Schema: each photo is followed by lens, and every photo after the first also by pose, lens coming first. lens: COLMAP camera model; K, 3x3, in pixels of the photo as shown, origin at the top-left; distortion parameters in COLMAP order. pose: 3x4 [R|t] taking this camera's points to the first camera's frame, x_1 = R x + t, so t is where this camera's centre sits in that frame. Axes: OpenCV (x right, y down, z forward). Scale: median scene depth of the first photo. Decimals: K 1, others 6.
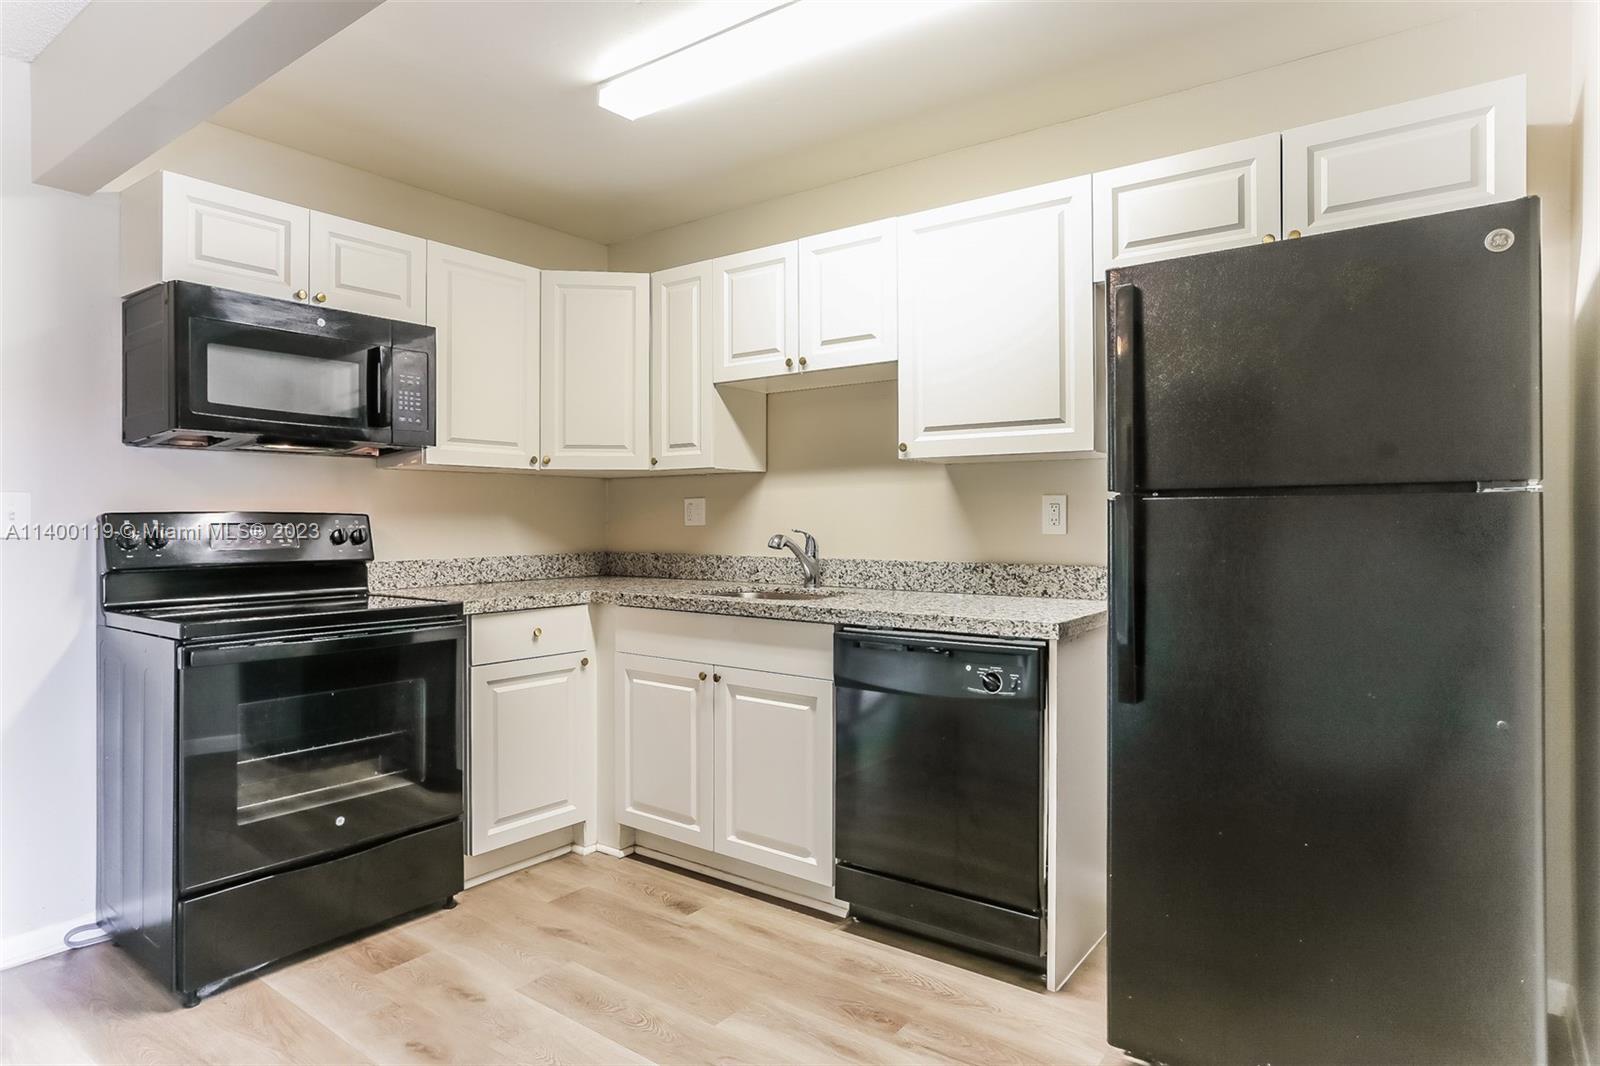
lens RADIAL K [[899.4, 0, 793.8], [0, 899.4, 517.9], [0, 0, 1]] dist [-0.040738, 0.035554]
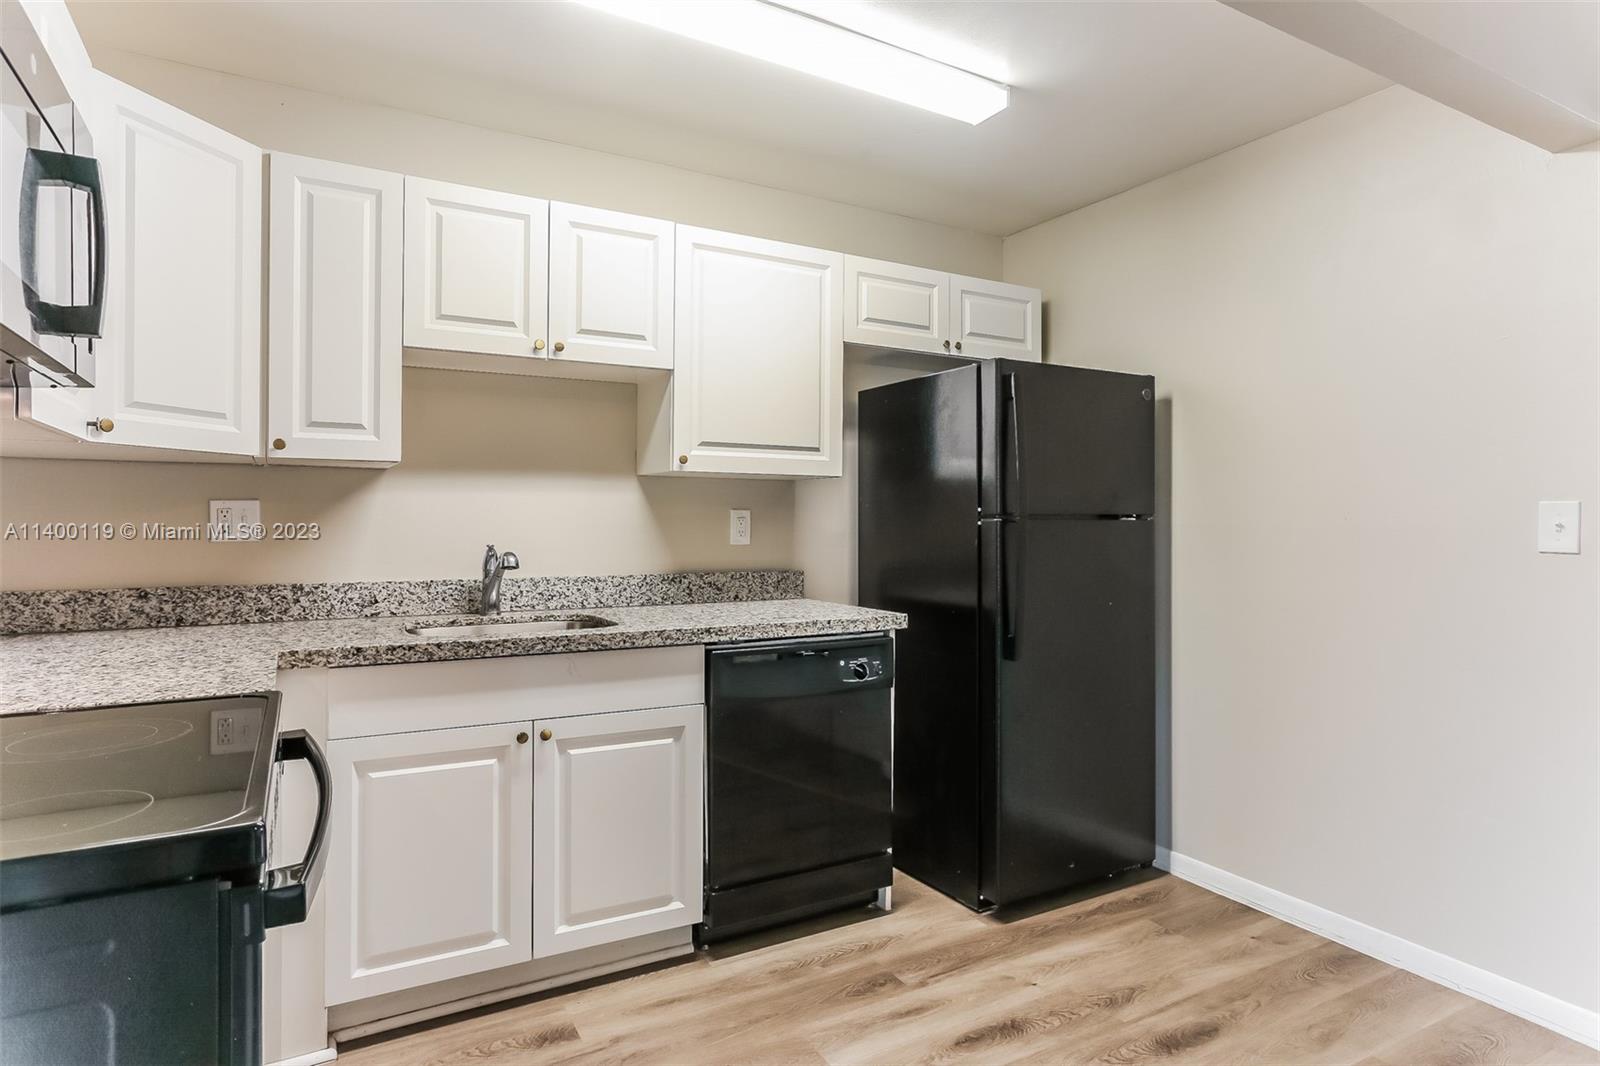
lens RADIAL K [[899.4, 0, 793.8], [0, 899.4, 517.9], [0, 0, 1]] dist [-0.040738, 0.035554]
pose [[0.402229, 0.006919, 0.915513, -0.710231], [-0.005265, 0.999972, -0.005244, -0.009774], [-0.915524, -0.002711, 0.402254, 0.477649]]
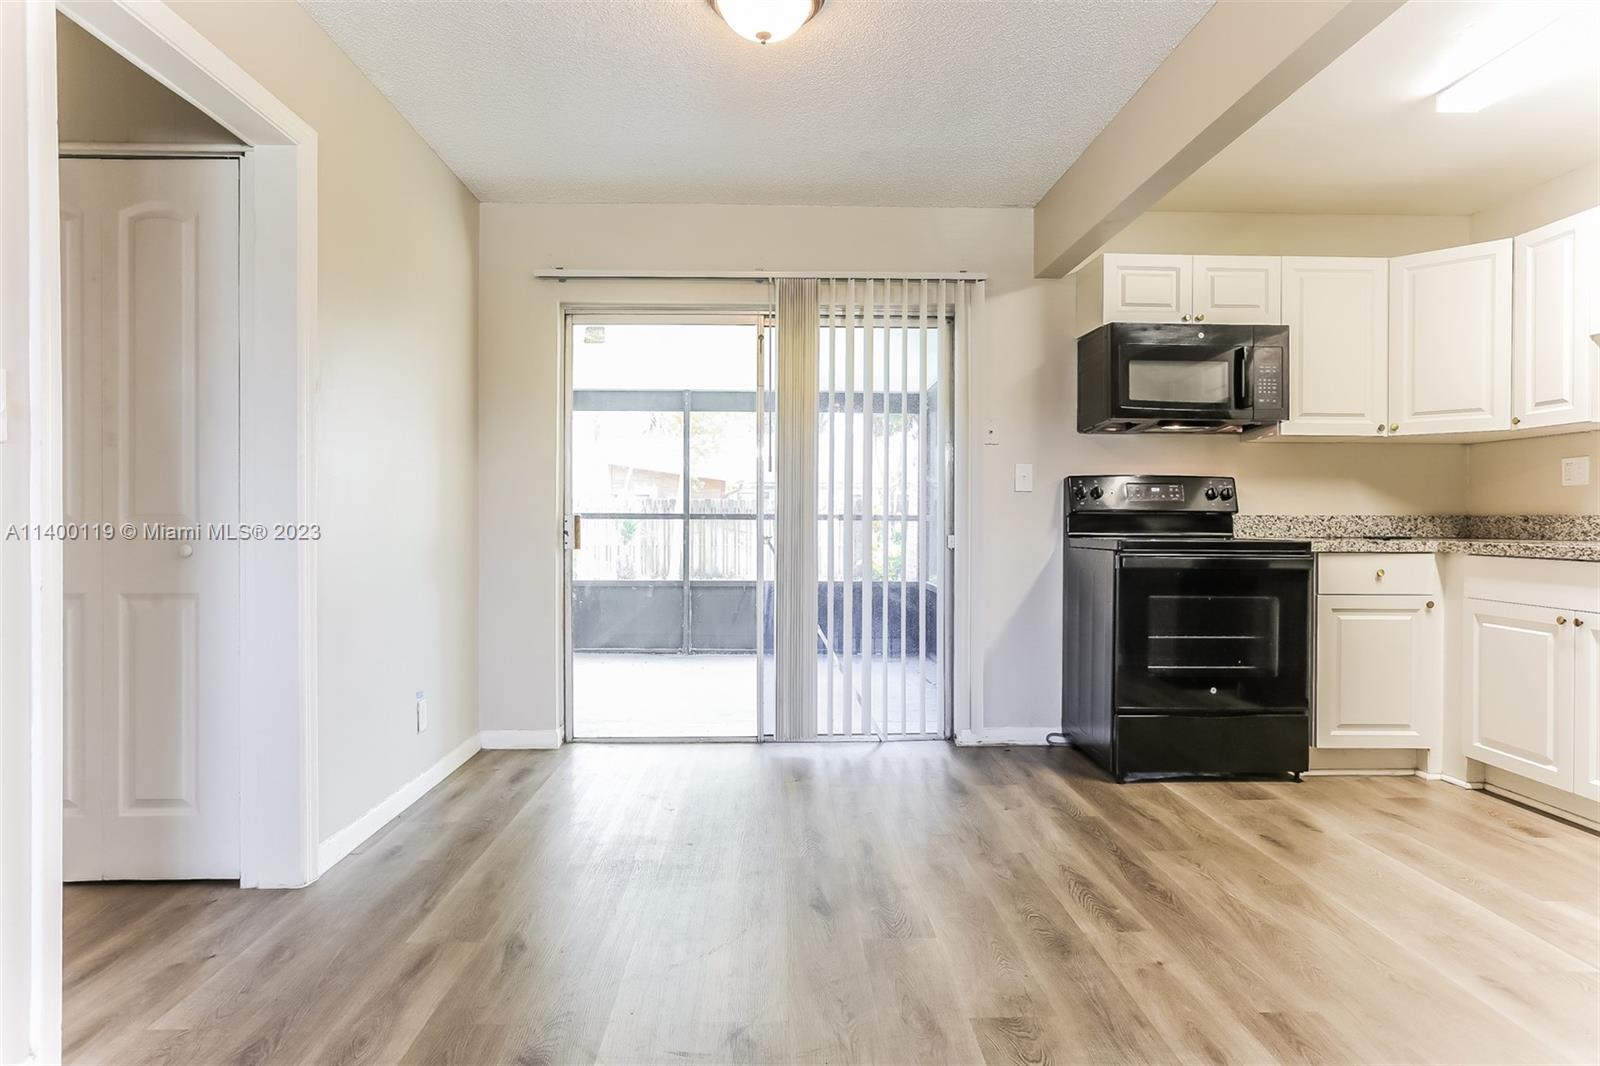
lens RADIAL K [[899.4, 0, 793.8], [0, 899.4, 517.9], [0, 0, 1]] dist [-0.040738, 0.035554]
pose [[0.627523, 0.005505, -0.778578, 0.142030], [-0.003988, 0.999985, 0.003856, 0.056820], [0.778587, 0.000685, 0.627536, -0.335904]]
